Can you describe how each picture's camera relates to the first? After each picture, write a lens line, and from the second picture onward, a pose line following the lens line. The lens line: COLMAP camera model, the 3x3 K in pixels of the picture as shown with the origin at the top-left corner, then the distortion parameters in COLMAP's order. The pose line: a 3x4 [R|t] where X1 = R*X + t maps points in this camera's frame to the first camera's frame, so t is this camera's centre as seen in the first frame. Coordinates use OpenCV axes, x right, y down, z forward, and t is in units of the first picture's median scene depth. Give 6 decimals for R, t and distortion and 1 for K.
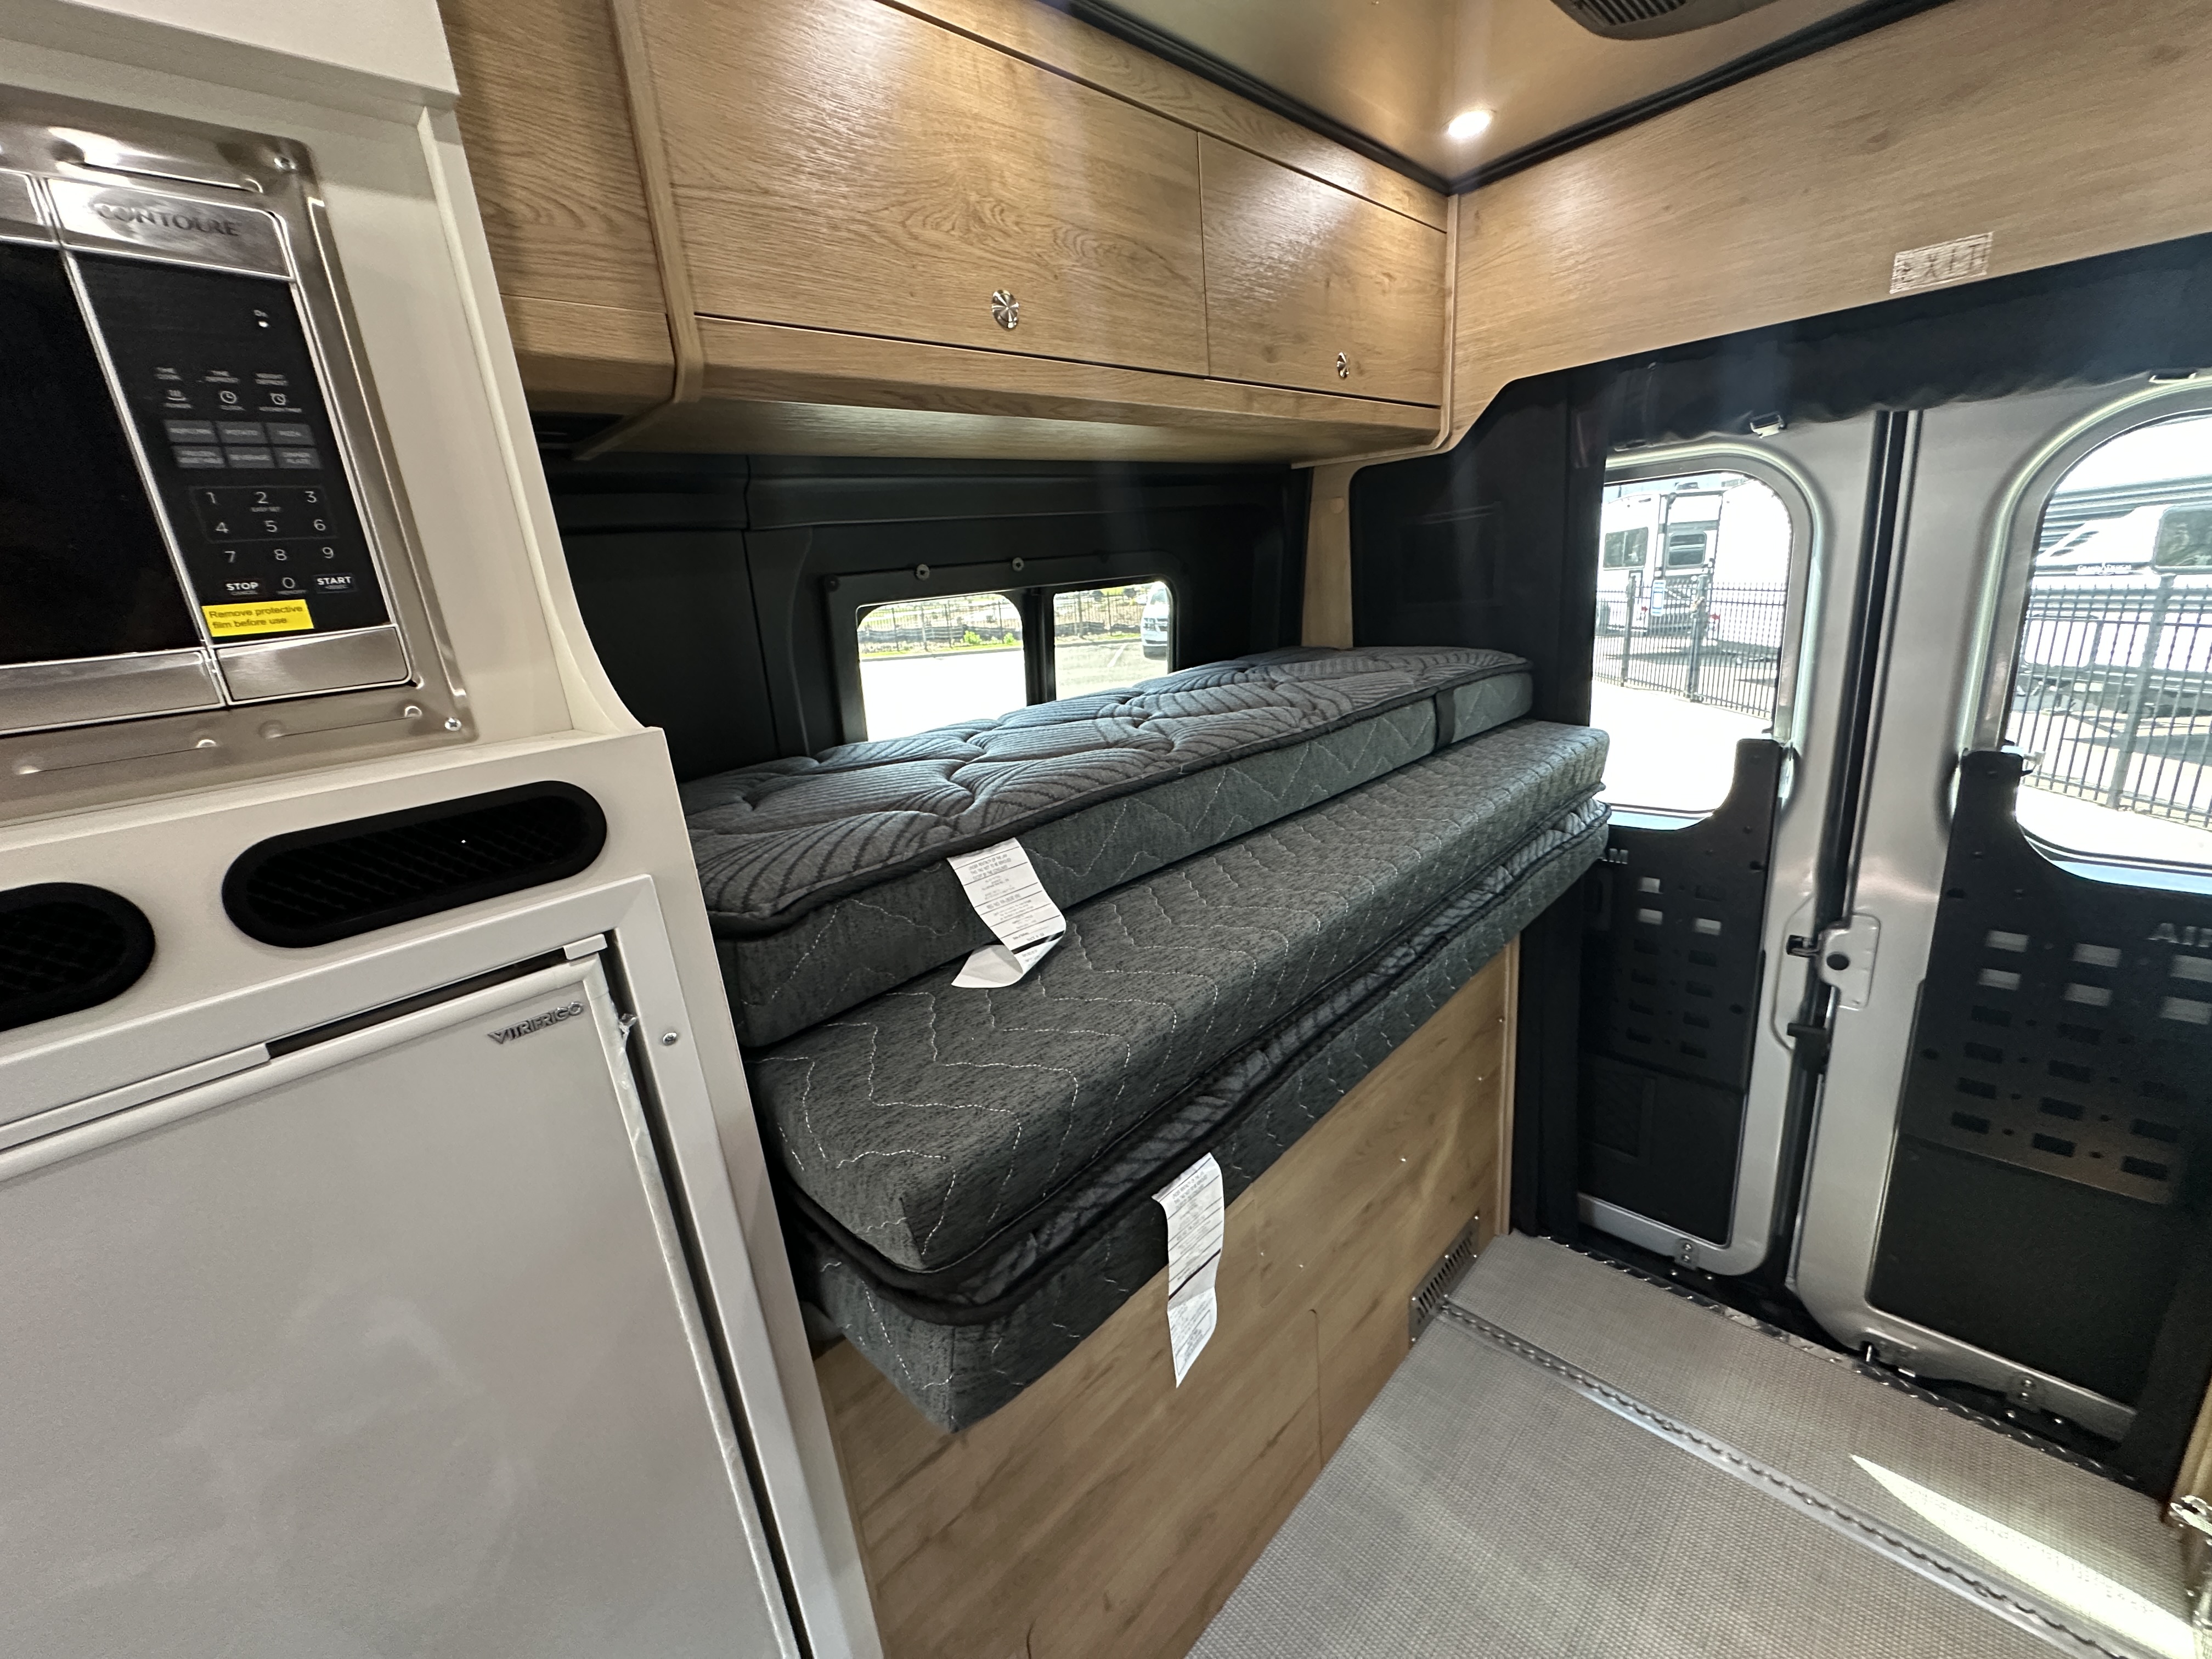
lens RADIAL K [[883.9, 0, 1096.2], [0, 883.9, 834.5], [0, 0, 1]] dist [-0.012270, -0.000190]
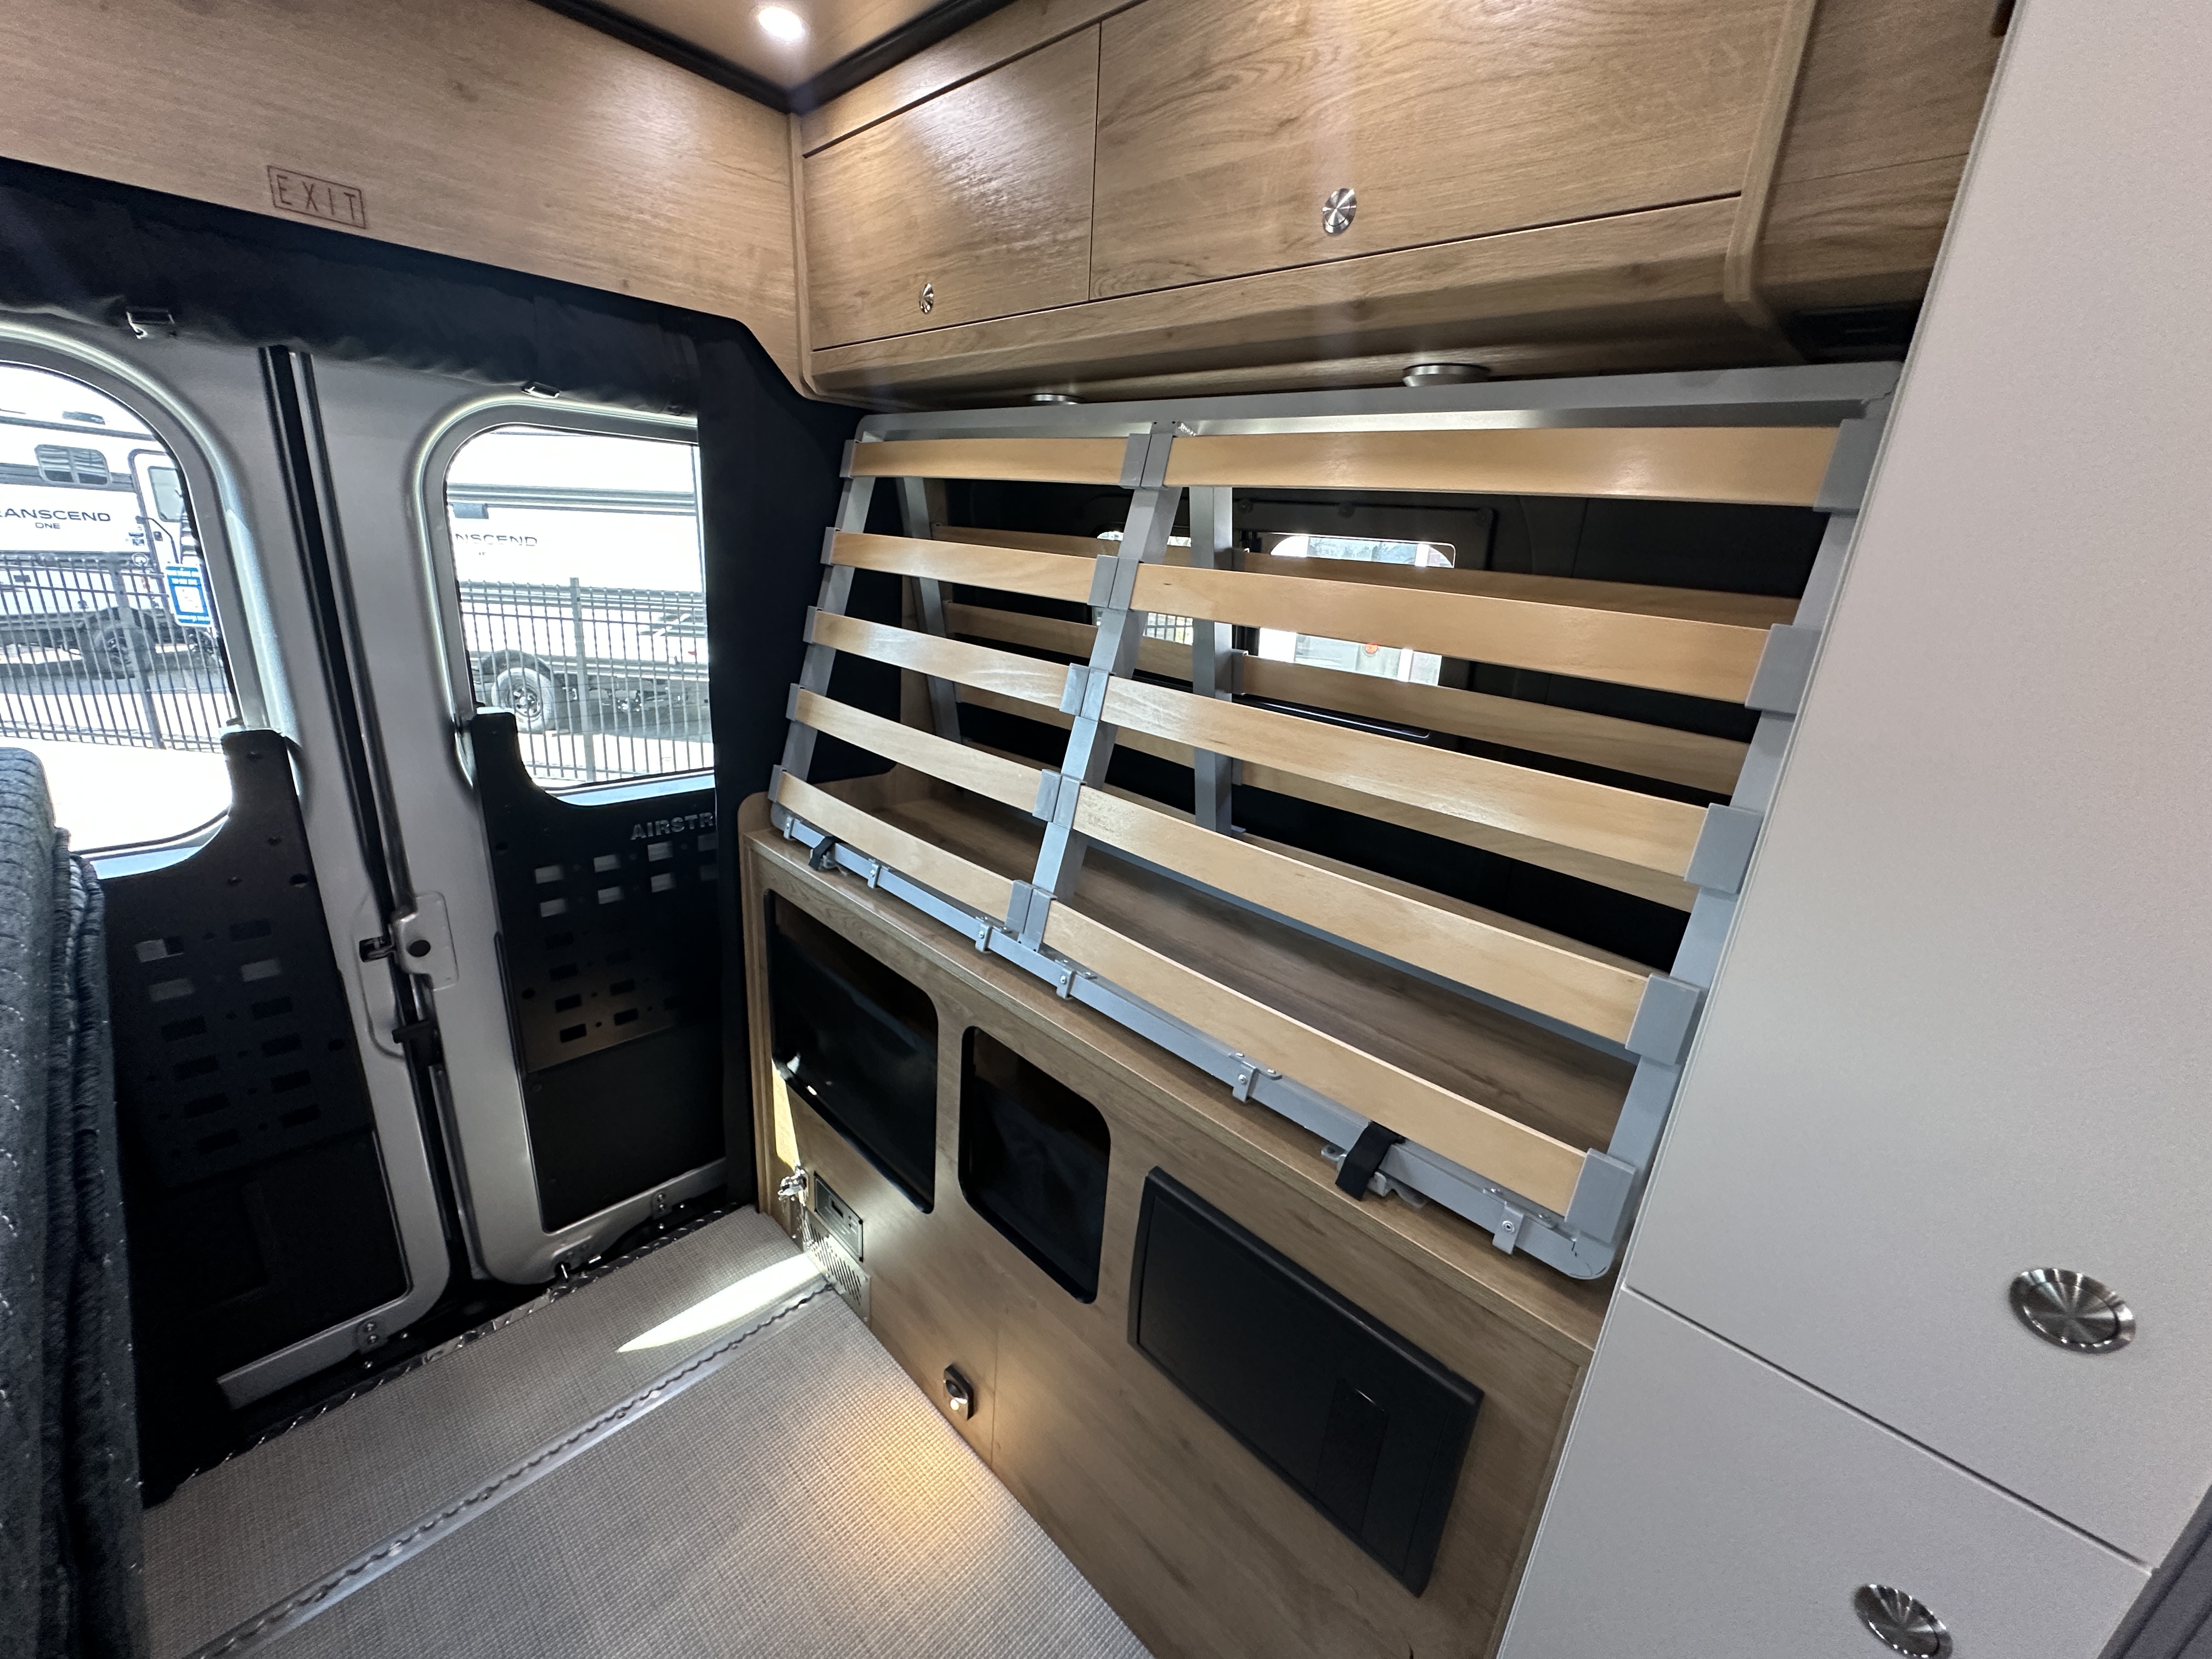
lens RADIAL K [[883.9, 0, 1096.2], [0, 883.9, 834.5], [0, 0, 1]] dist [-0.012270, -0.000190]
pose [[-0.051024, -0.227758, 0.972380, -0.092559], [0.210195, 0.949390, 0.233403, -0.039945], [-0.976327, 0.216299, -0.000569, 0.246593]]
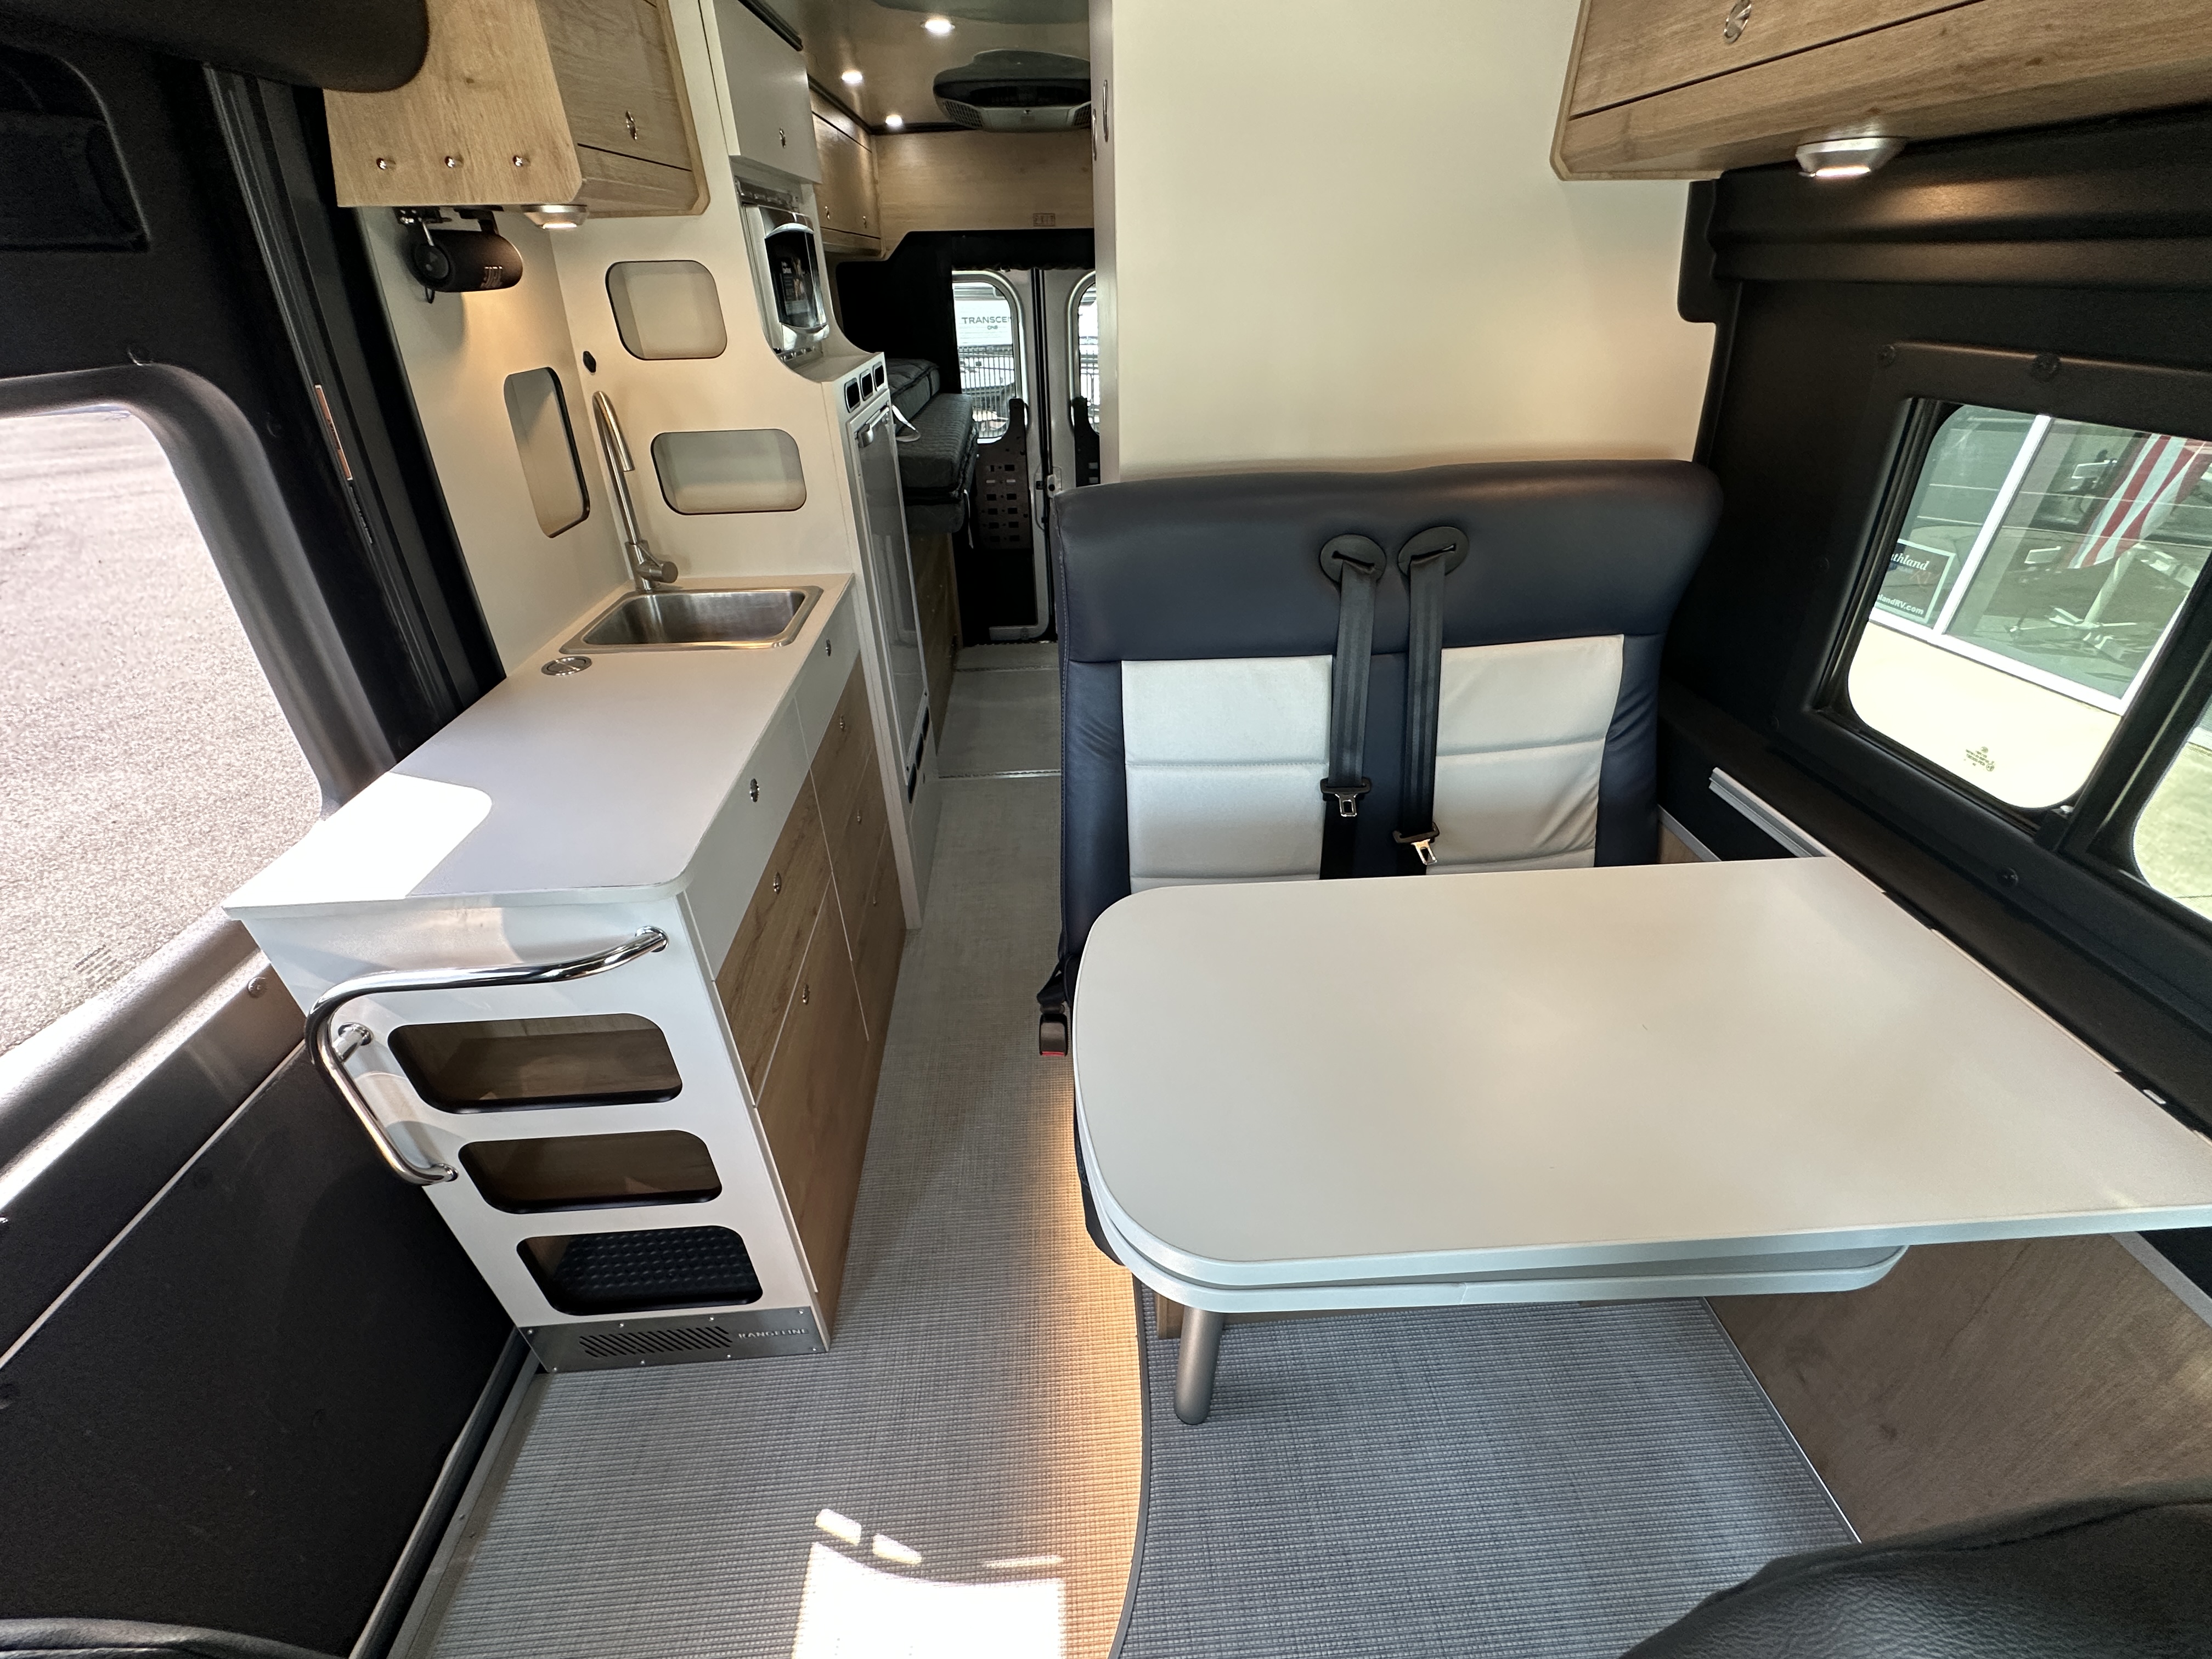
lens RADIAL K [[888.8, 0, 1104.9], [0, 888.8, 825.3], [0, 0, 1]] dist [0.000516, -0.000007]
pose [[0.648572, -0.324122, 0.688694, -1.284937], [0.161850, 0.942838, 0.291310, 0.352621], [-0.743747, -0.077470, 0.663957, -1.039611]]
